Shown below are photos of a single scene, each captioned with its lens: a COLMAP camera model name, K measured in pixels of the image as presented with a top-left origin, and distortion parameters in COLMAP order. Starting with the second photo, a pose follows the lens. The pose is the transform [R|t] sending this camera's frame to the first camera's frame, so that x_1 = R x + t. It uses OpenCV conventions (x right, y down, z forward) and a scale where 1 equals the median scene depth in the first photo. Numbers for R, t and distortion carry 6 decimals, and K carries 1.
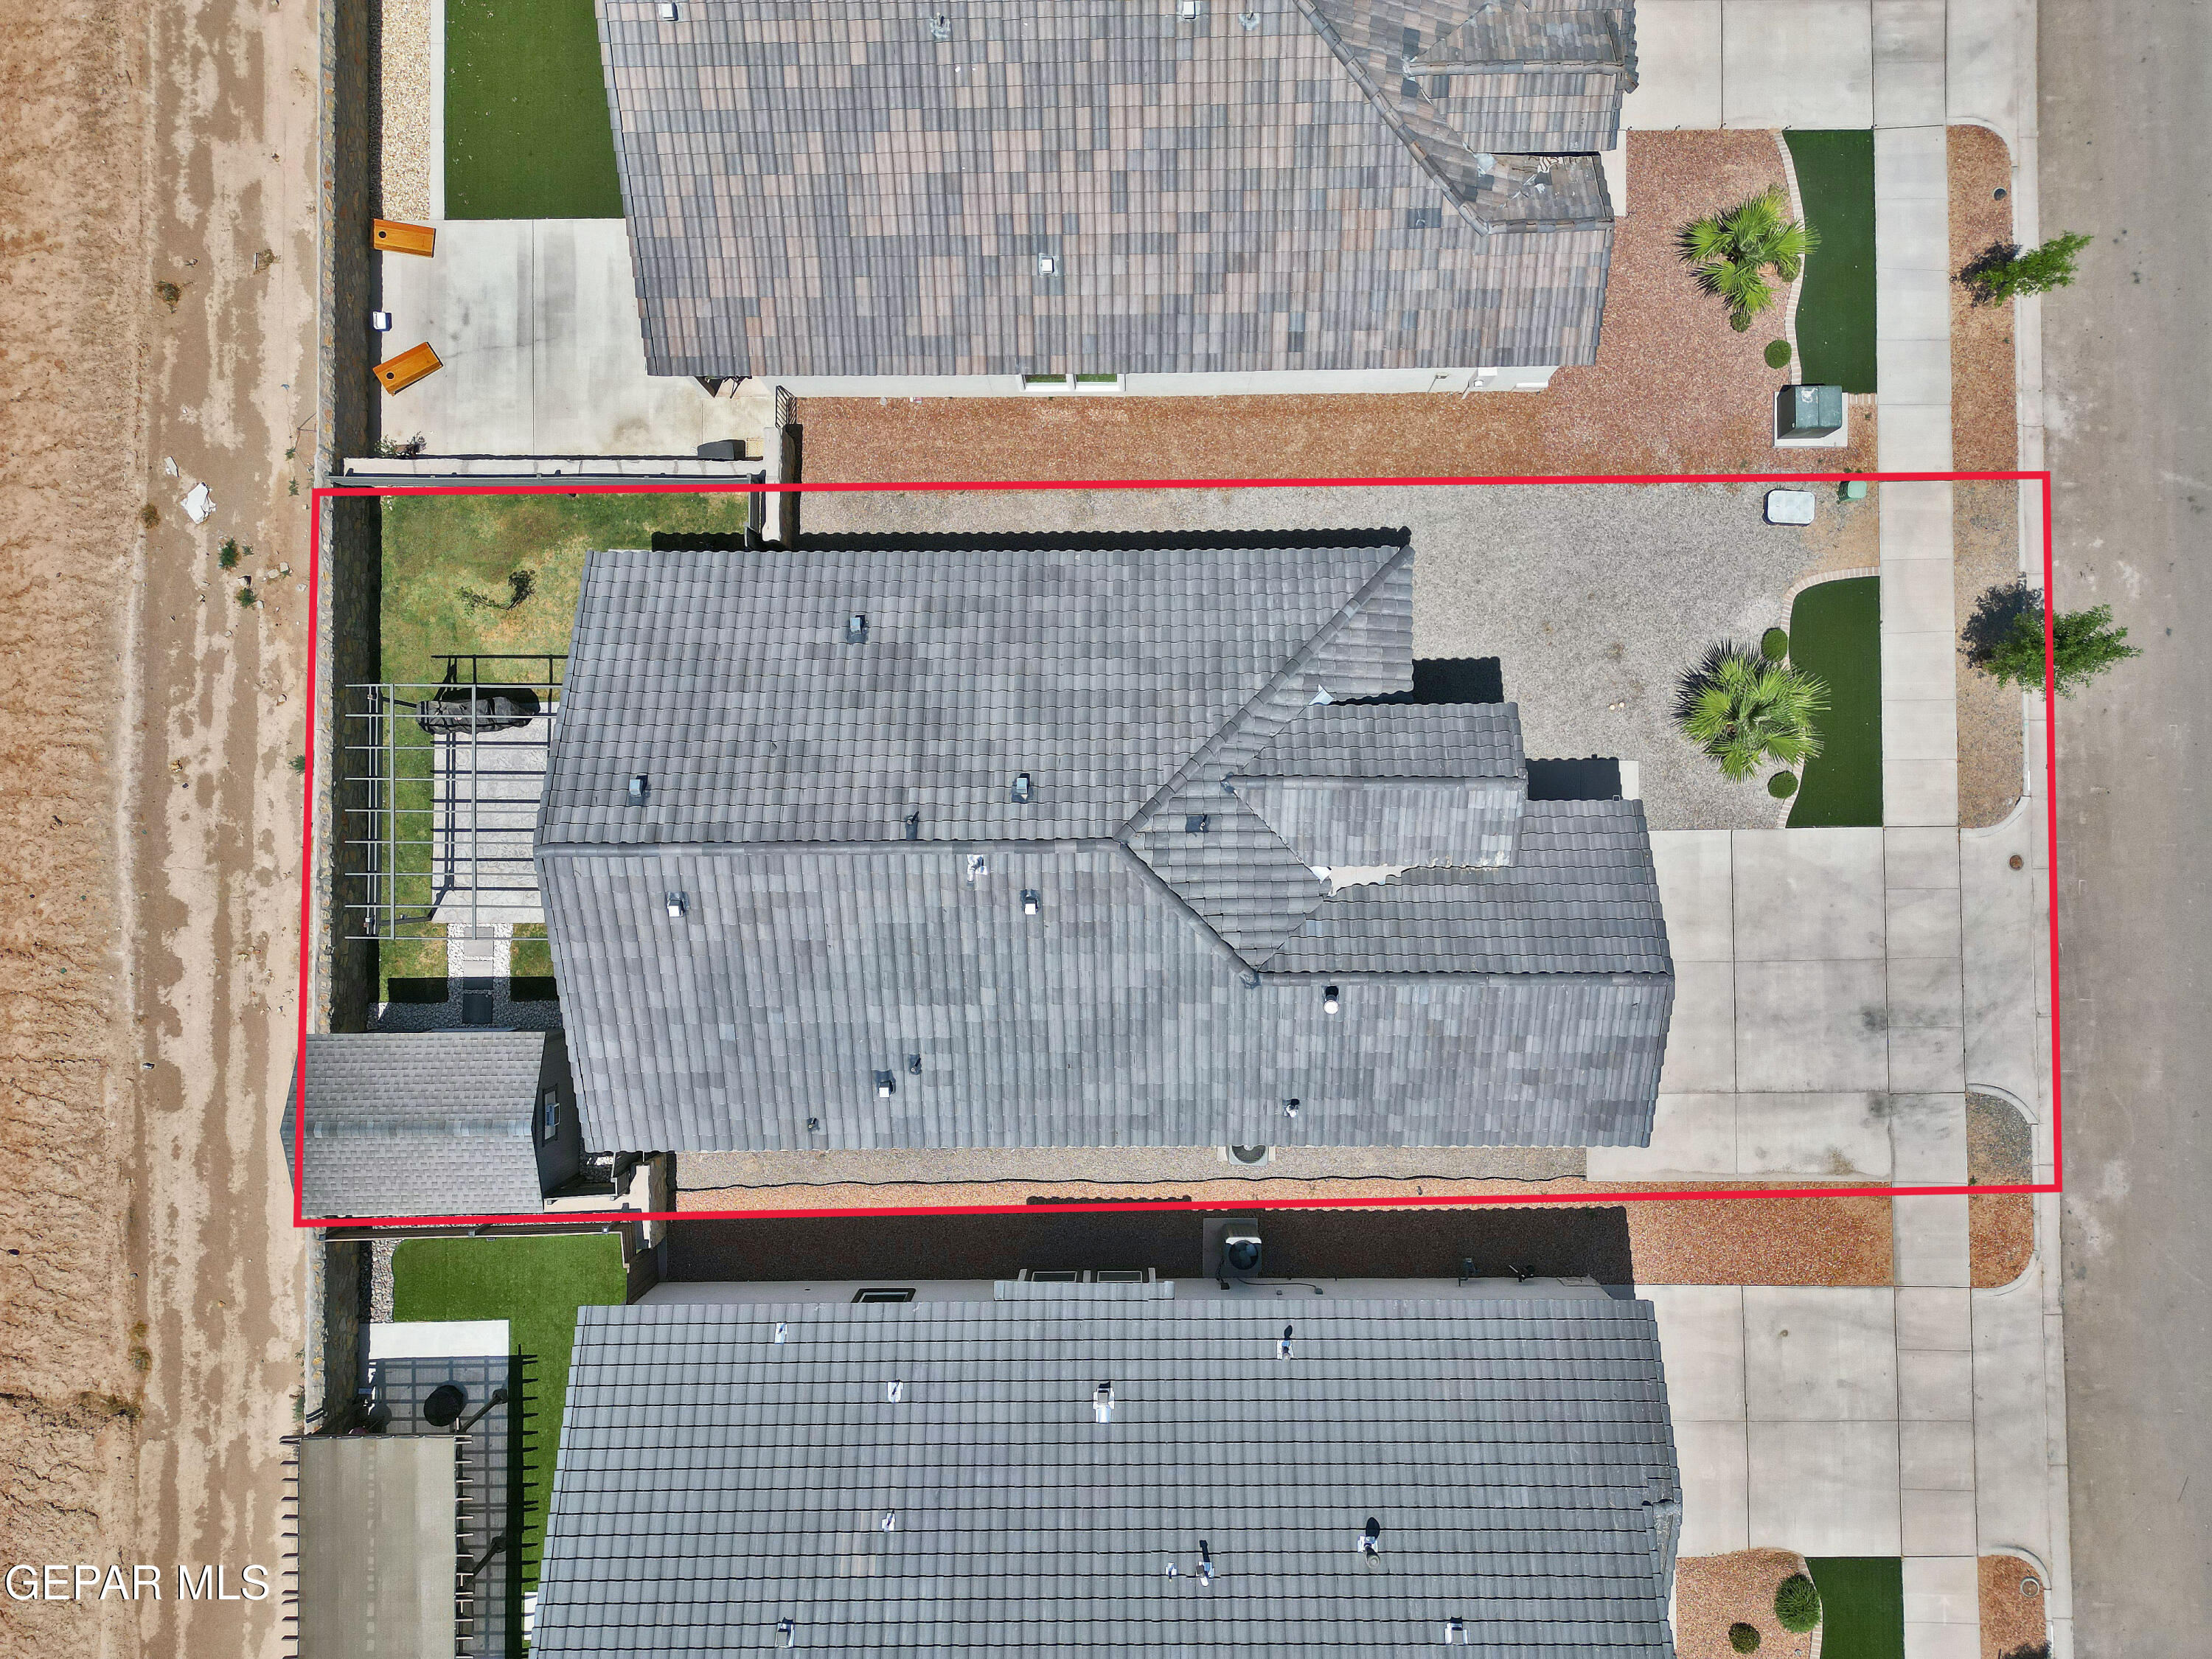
lens RADIAL K [[1545.2, 0, 1106.0], [0, 1545.2, 829.5], [0, 0, 1]] dist [0.082384, -0.077341]
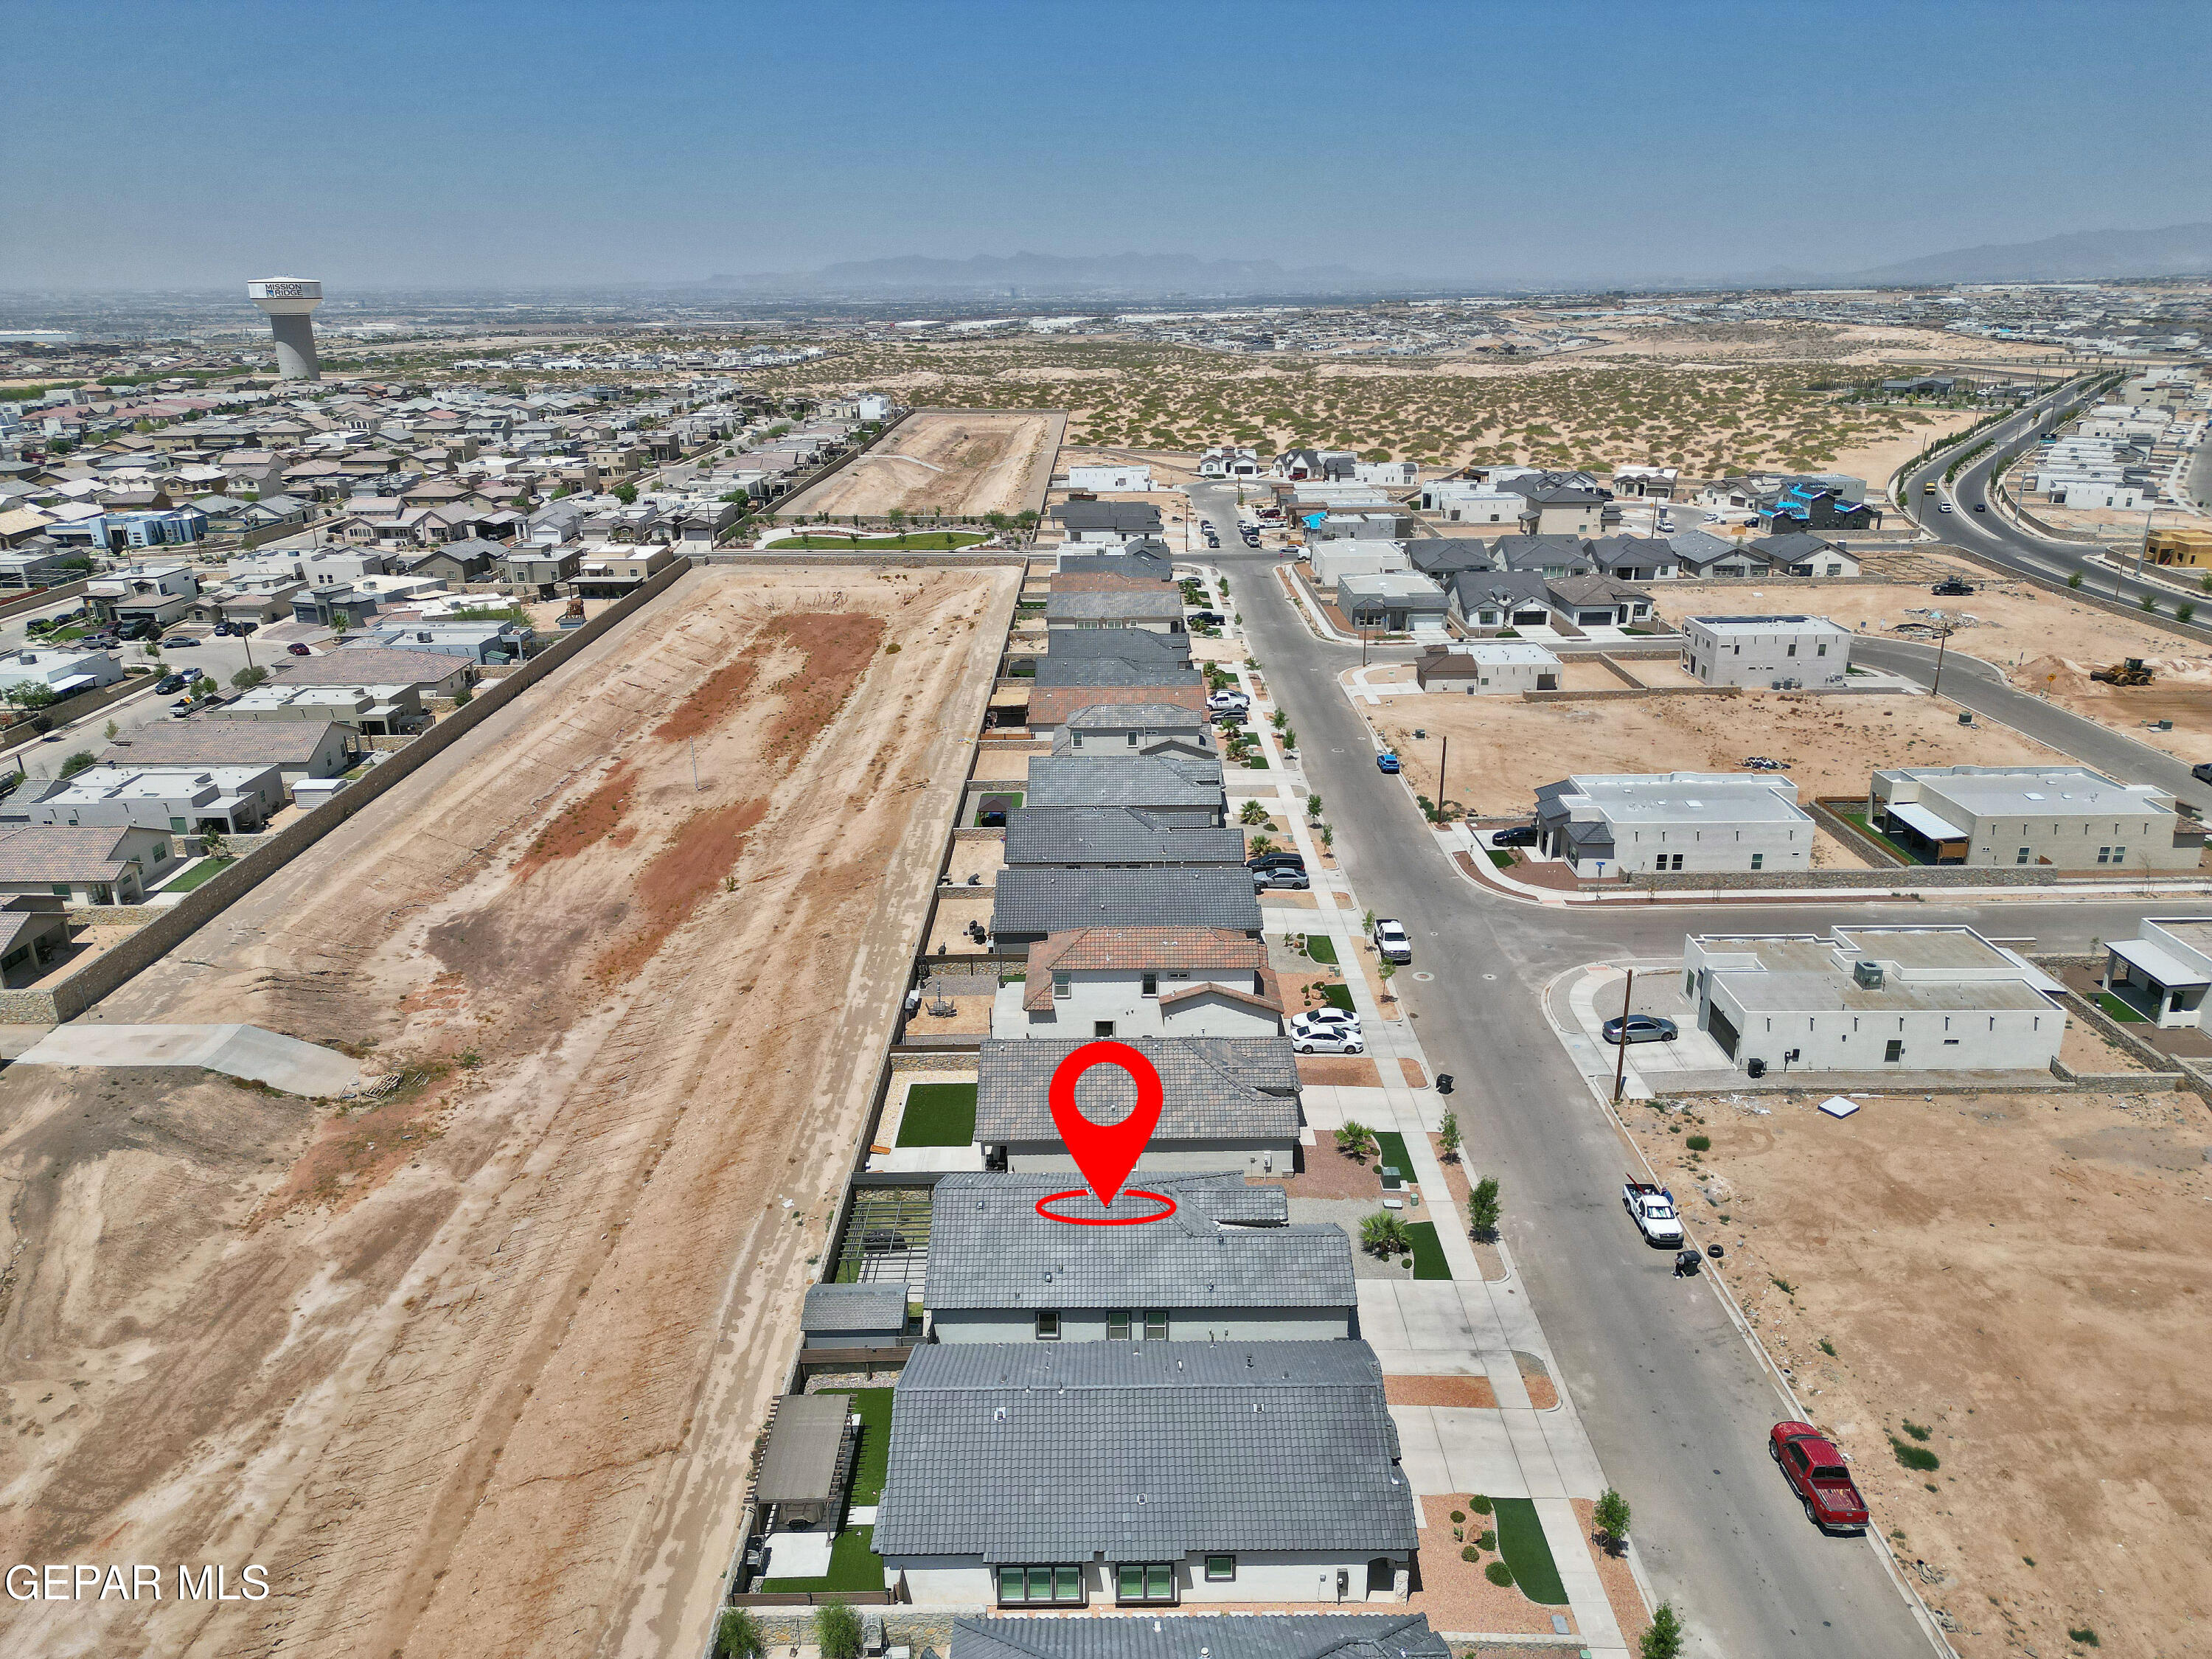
lens RADIAL K [[1545.2, 0, 1106.0], [0, 1545.2, 829.5], [0, 0, 1]] dist [0.082384, -0.077341]
pose [[0.999981, 0.004027, -0.004581, -0.036045], [-0.005707, 0.352730, -0.935708, 2.022388], [-0.002152, 0.935716, 0.352747, -0.509202]]
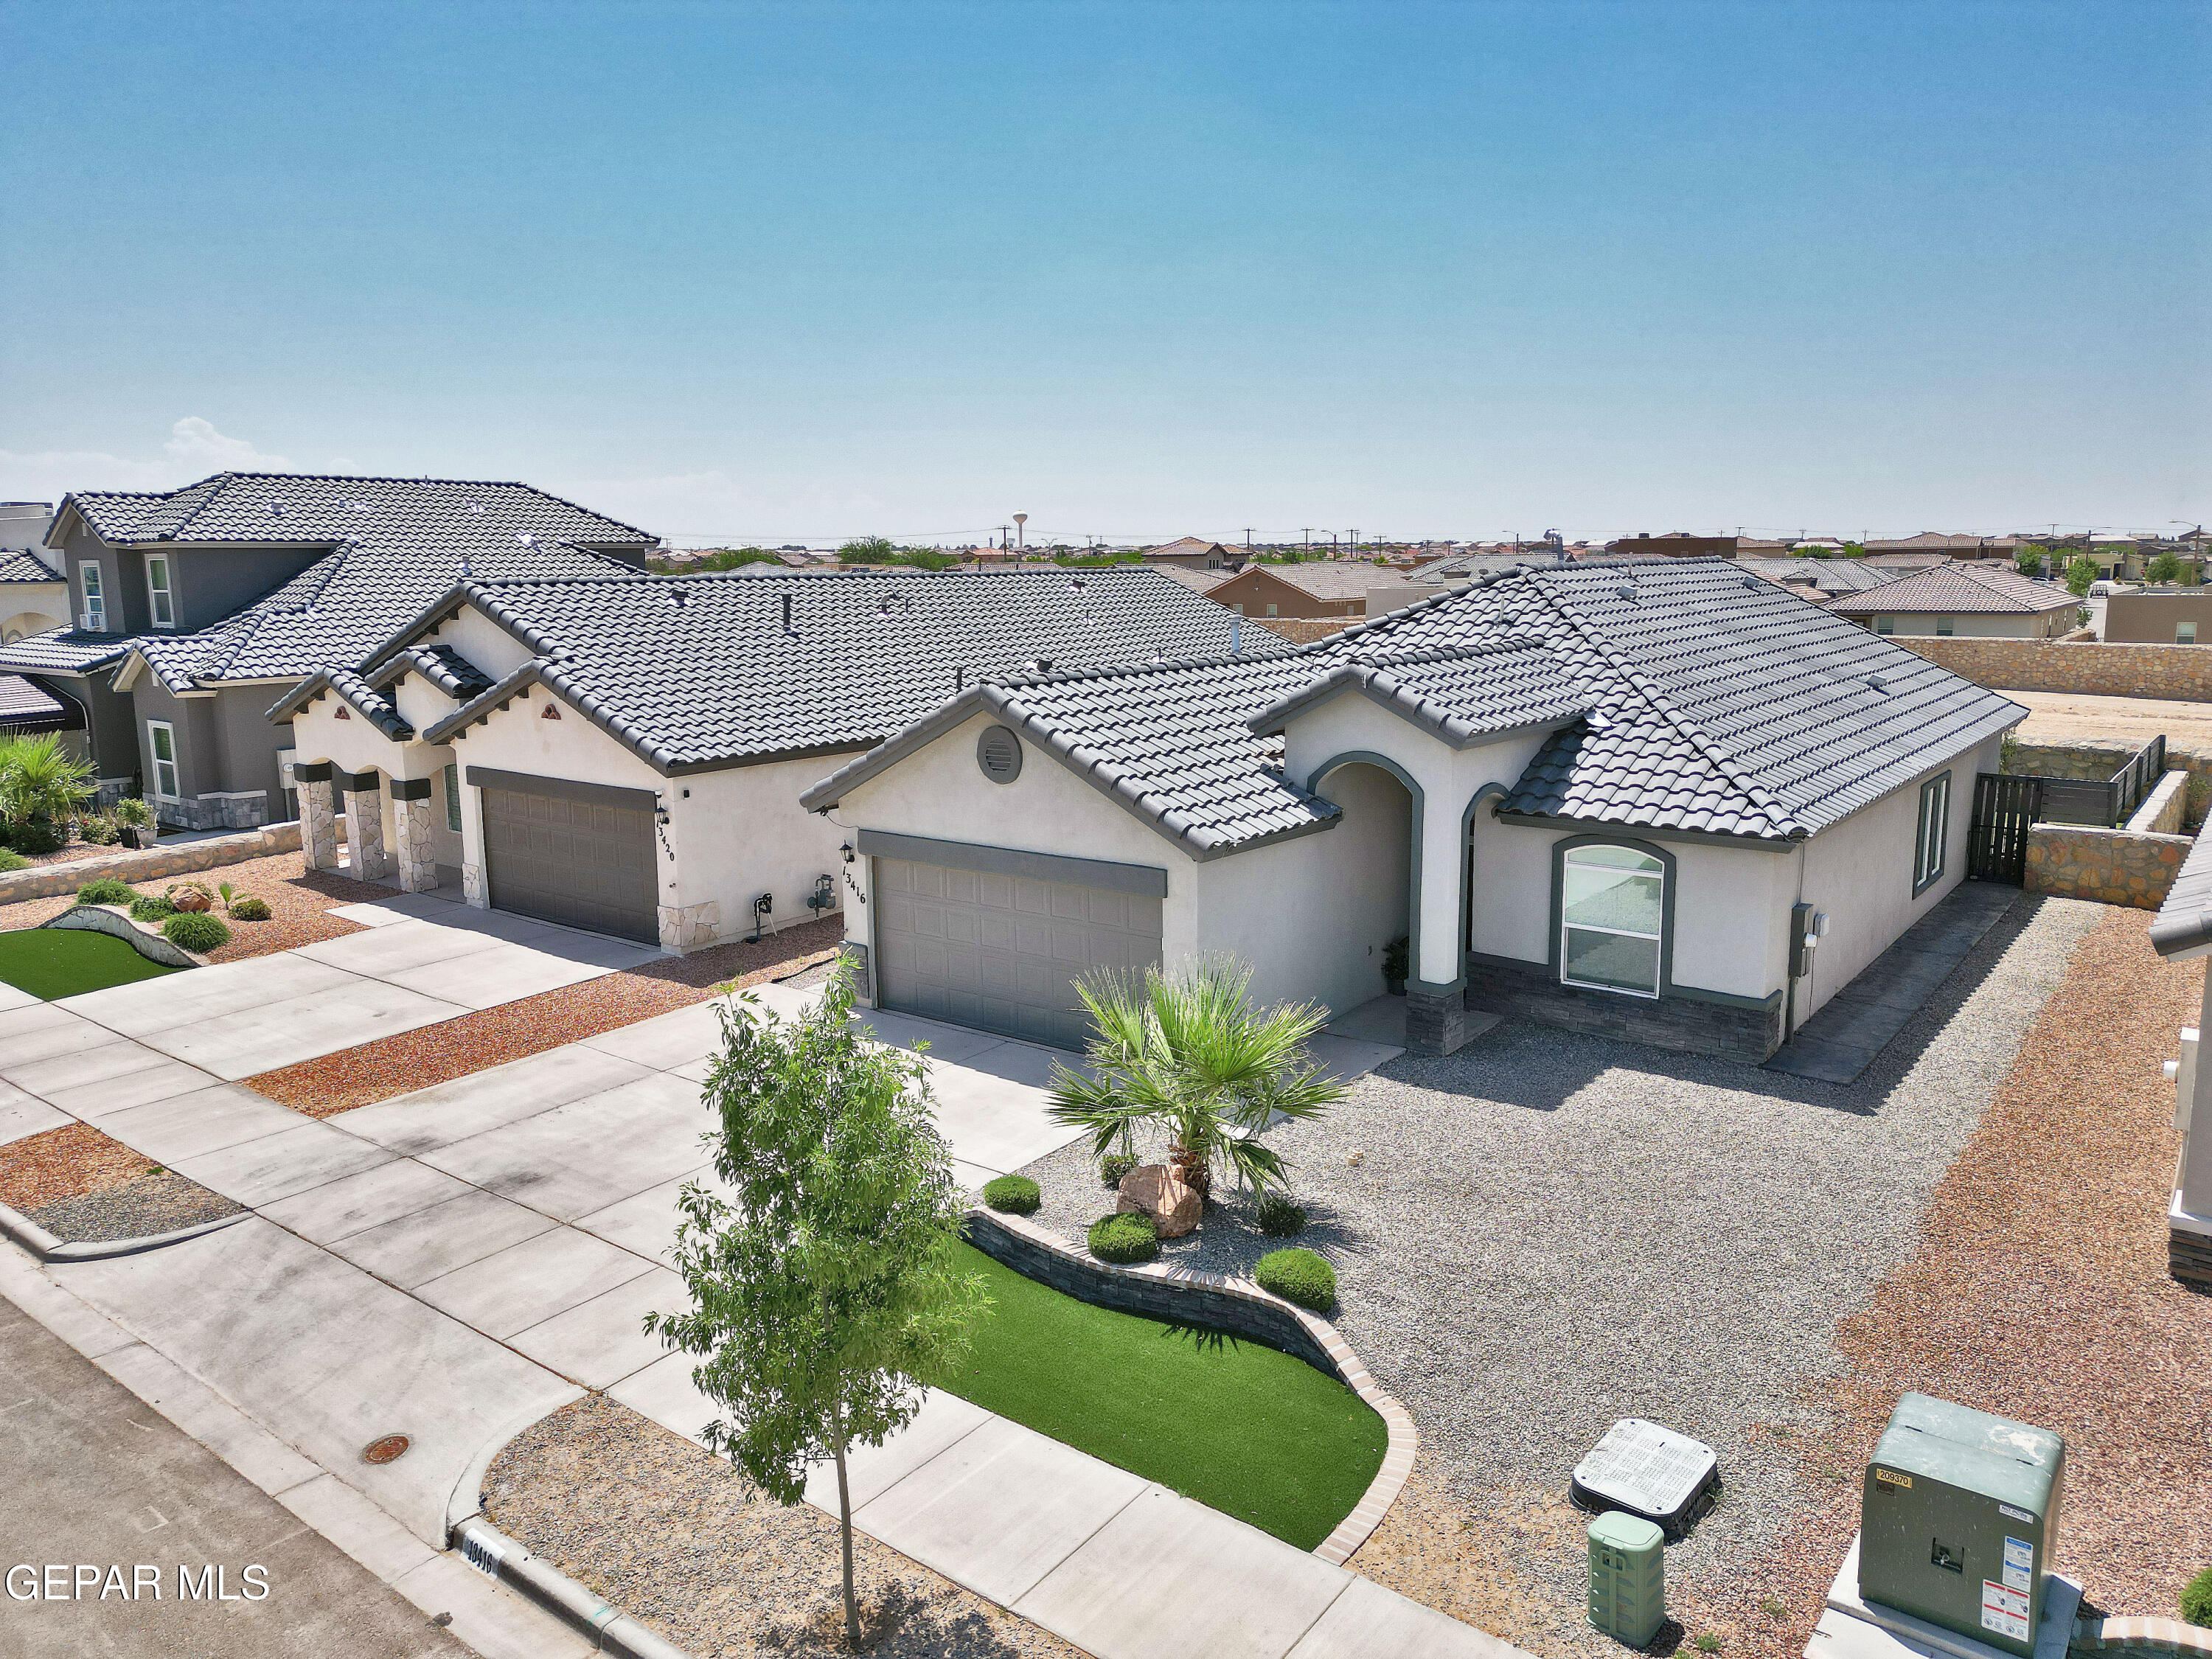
lens RADIAL K [[1545.2, 0, 1106.0], [0, 1545.2, 829.5], [0, 0, 1]] dist [0.082384, -0.077341]
pose [[-0.613798, 0.154443, -0.774209, 0.729932], [-0.788468, -0.070697, 0.610999, -0.305434], [0.039630, 0.985469, 0.165167, 0.818393]]
